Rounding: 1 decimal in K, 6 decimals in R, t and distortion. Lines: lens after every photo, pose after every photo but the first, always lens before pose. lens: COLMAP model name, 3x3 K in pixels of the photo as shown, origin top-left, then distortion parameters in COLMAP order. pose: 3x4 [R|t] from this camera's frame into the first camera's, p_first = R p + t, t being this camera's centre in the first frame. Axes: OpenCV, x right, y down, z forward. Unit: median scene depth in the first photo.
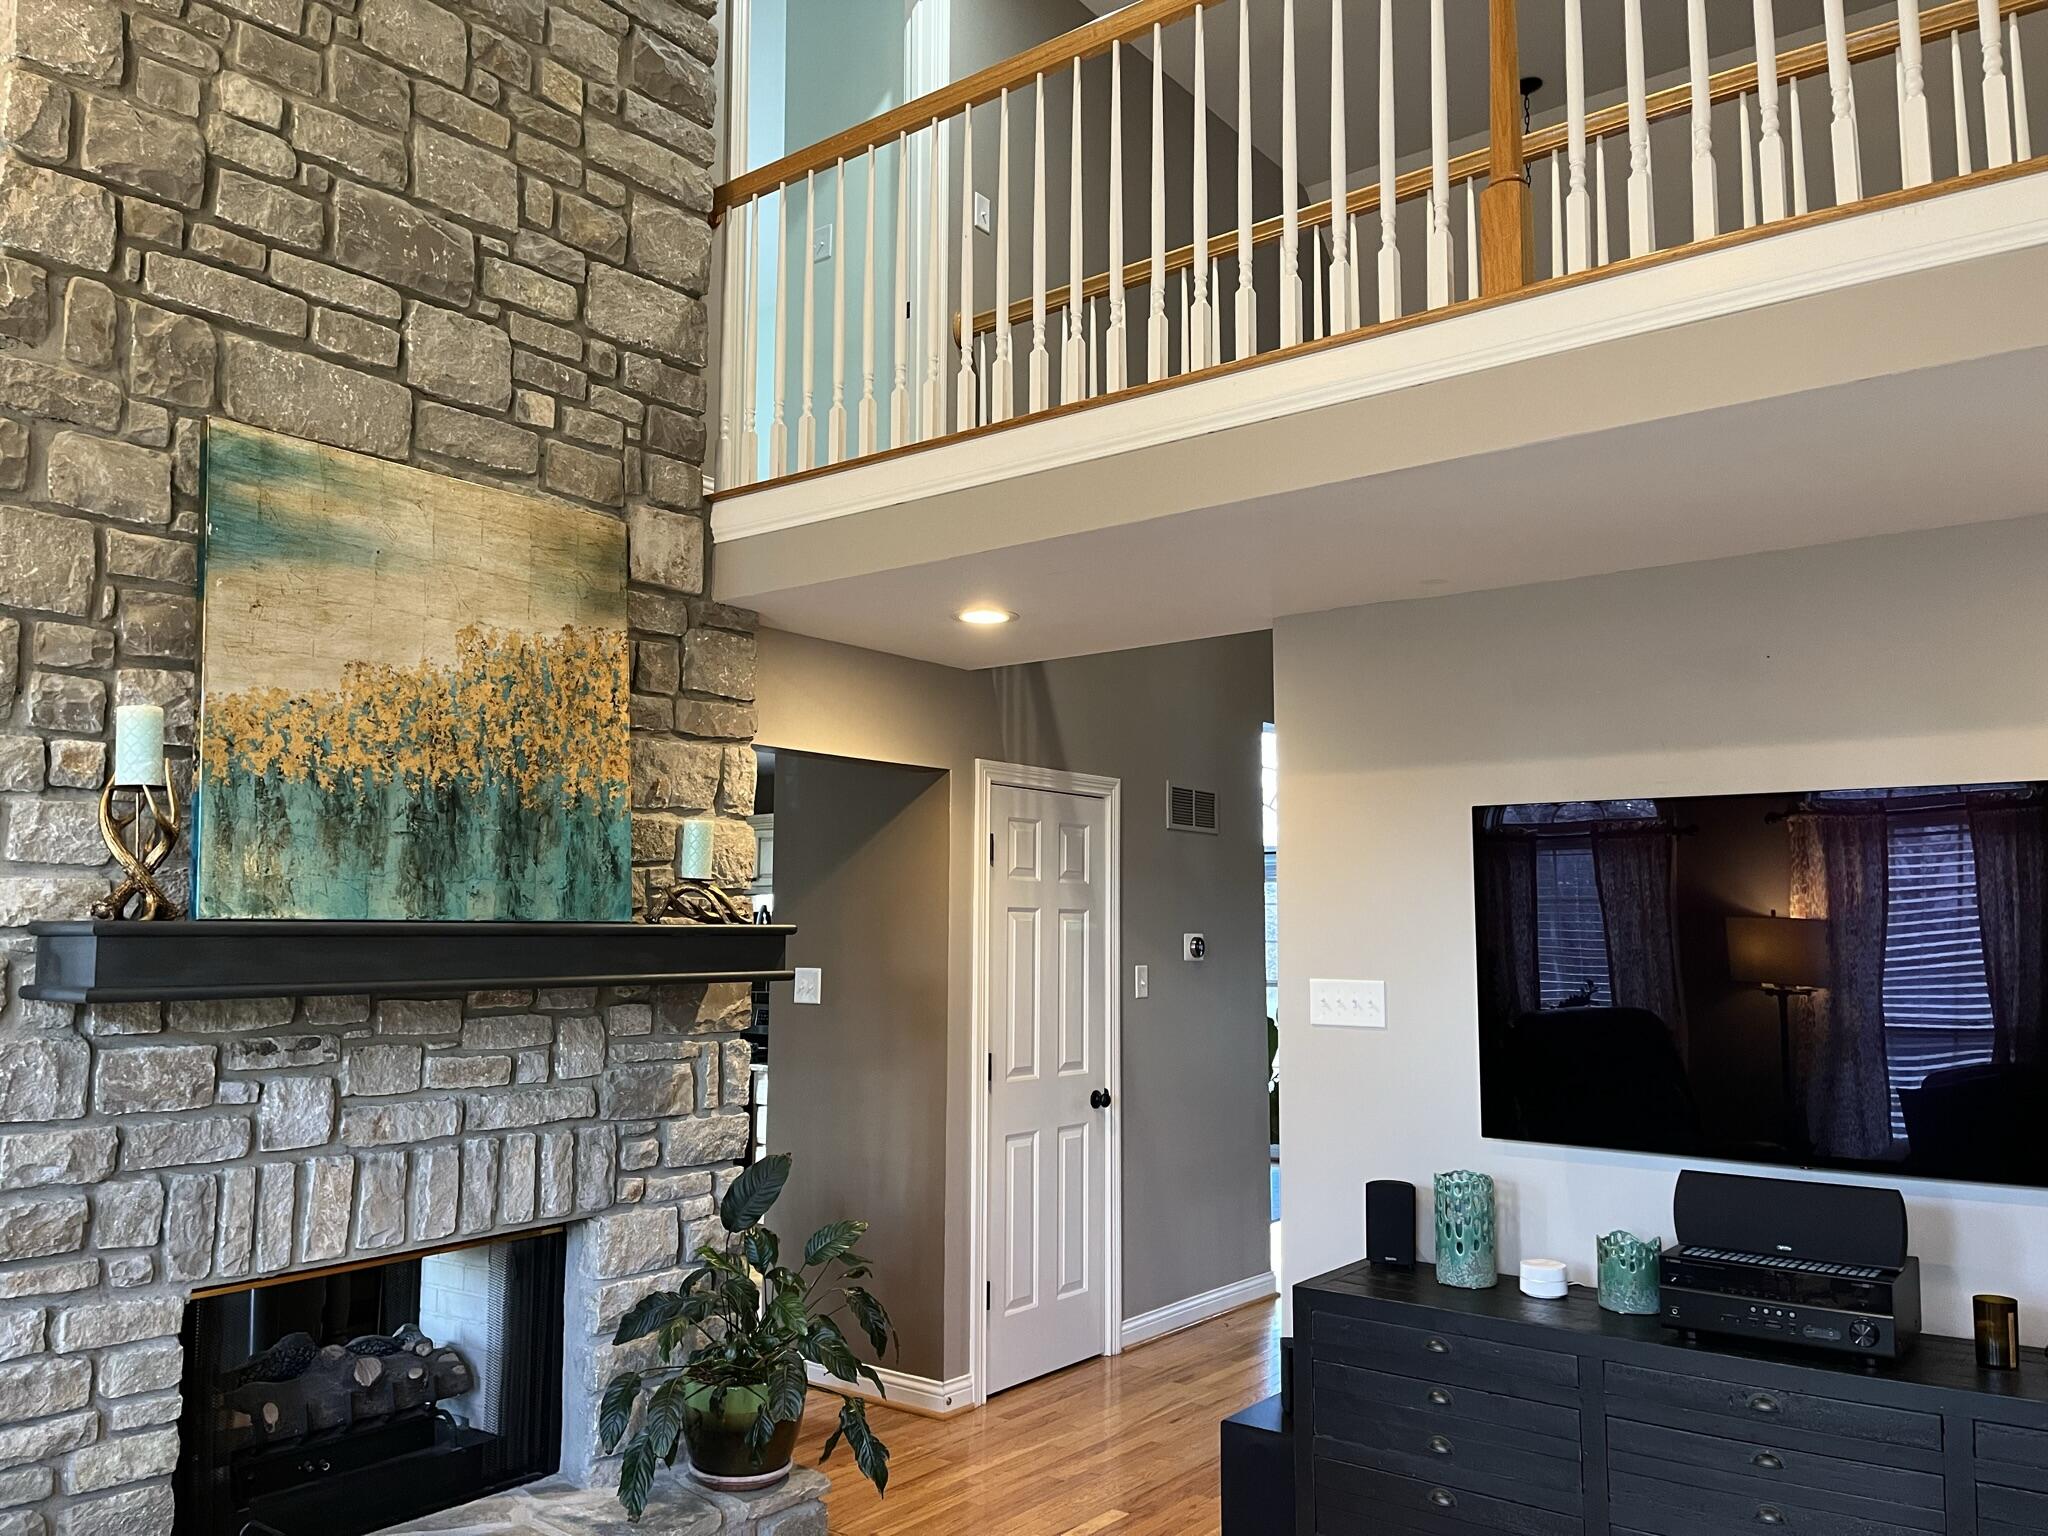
lens RADIAL K [[1482.0, 0, 1024.0], [0, 1482.0, 768.0], [0, 0, 1]] dist [0.003530, -0.069167]
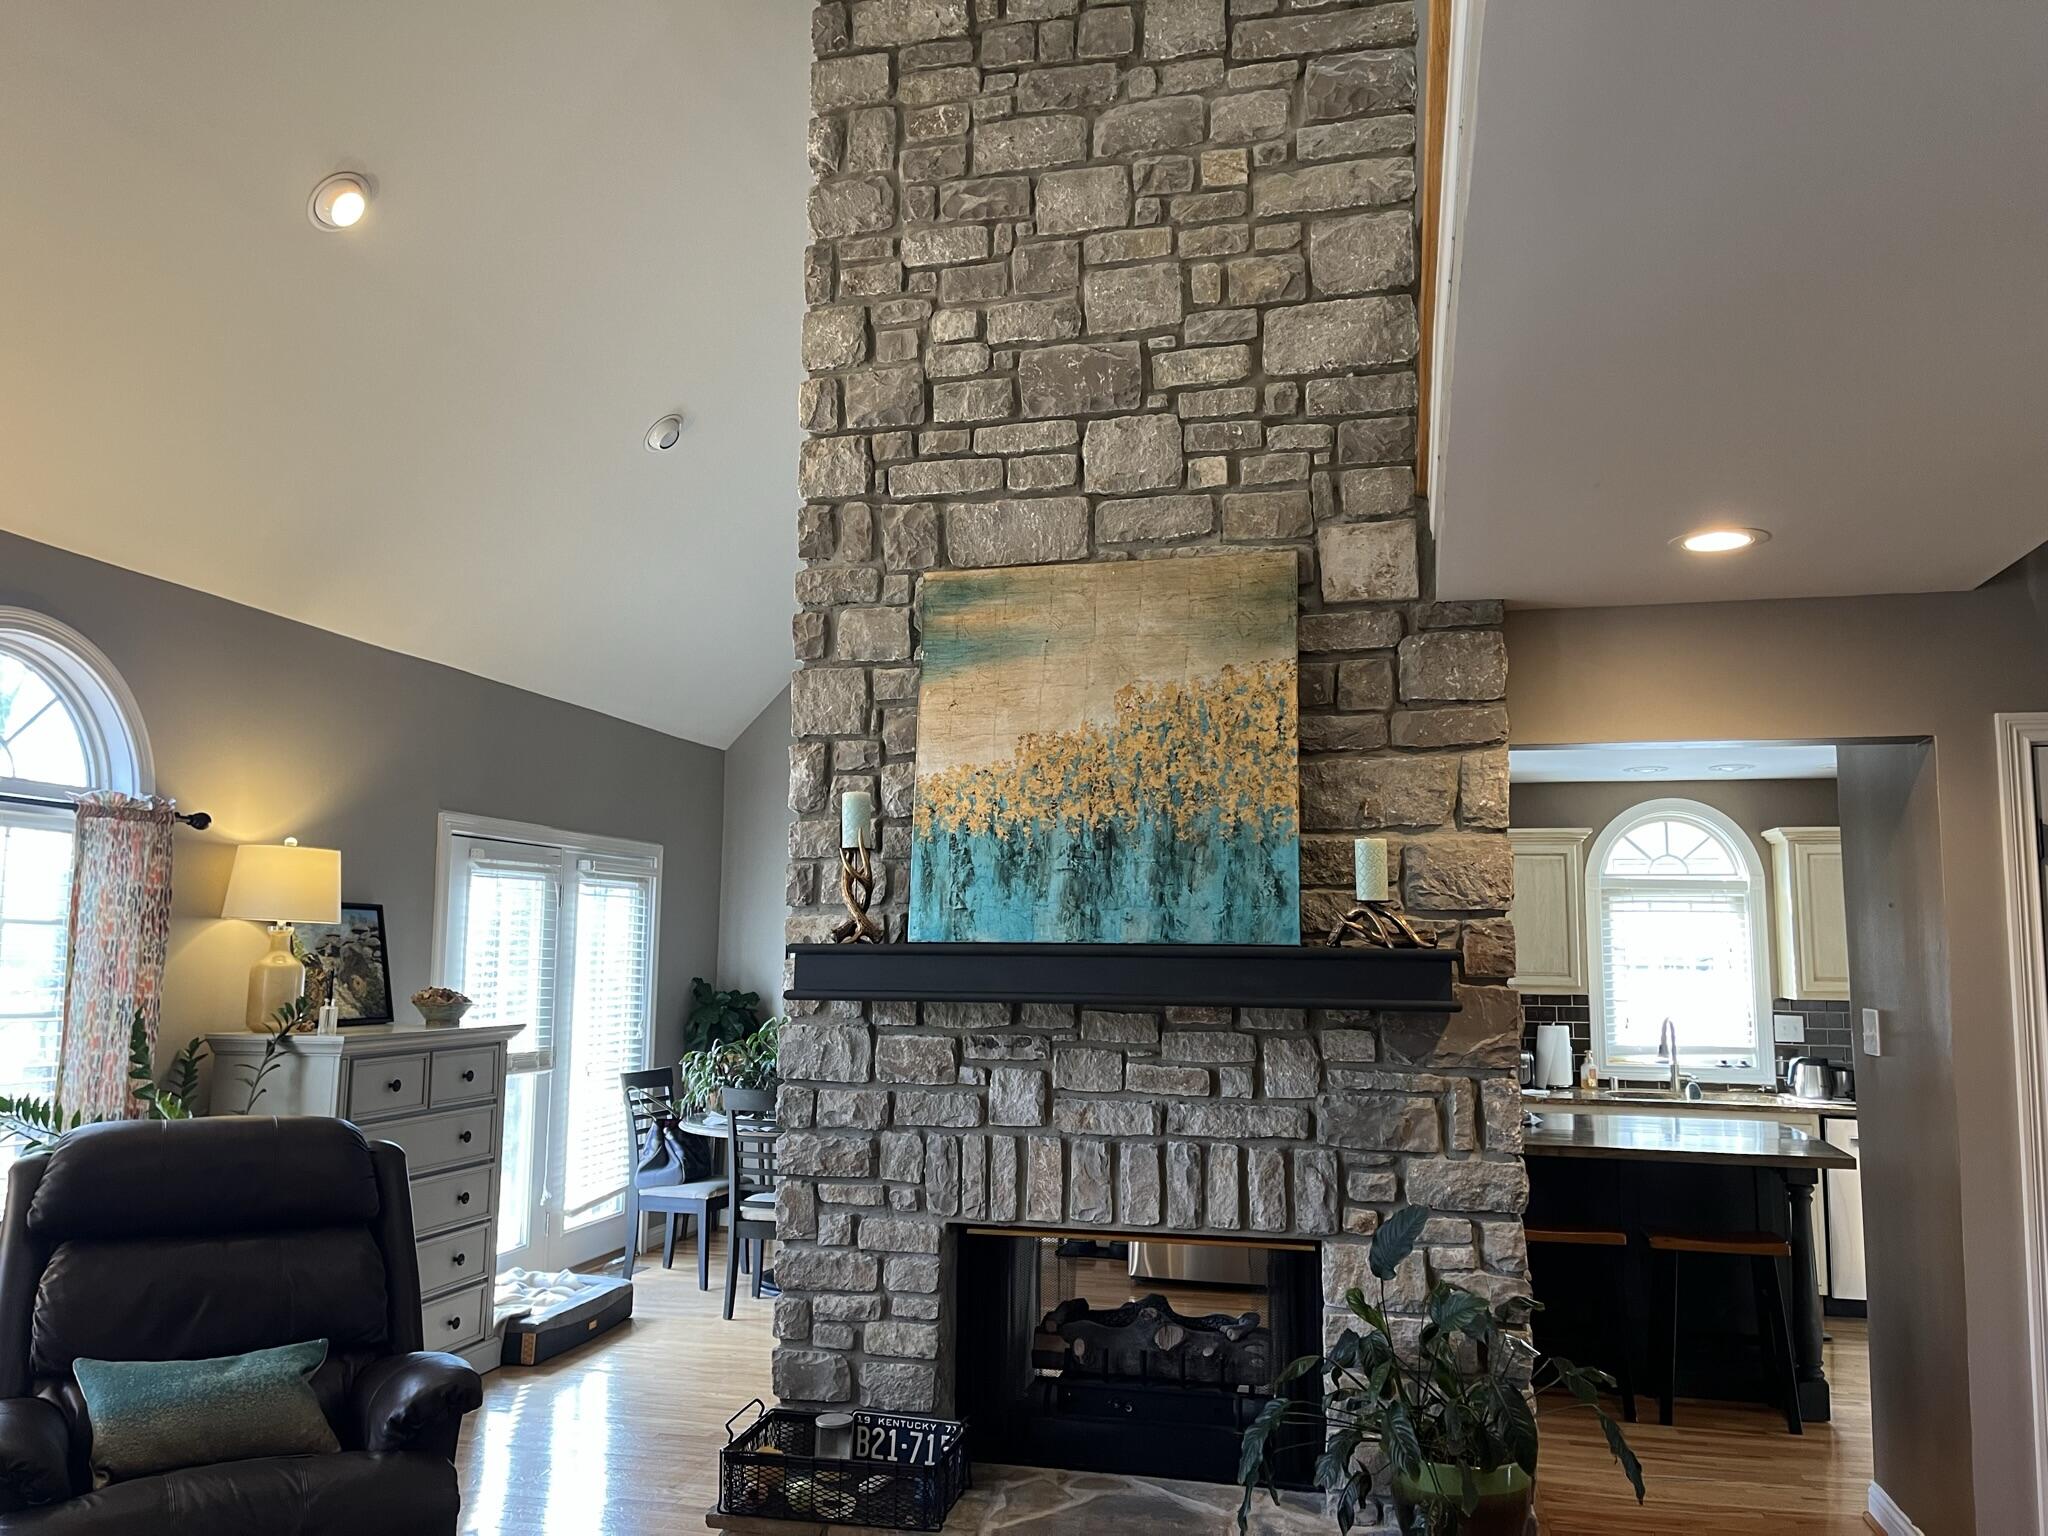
lens RADIAL K [[1482.0, 0, 1024.0], [0, 1482.0, 768.0], [0, 0, 1]] dist [0.003530, -0.069167]
pose [[0.402049, -0.114943, -0.908375, 0.631320], [0.087309, 0.992381, -0.086930, 0.060417], [0.911446, -0.044360, 0.409022, 0.460670]]
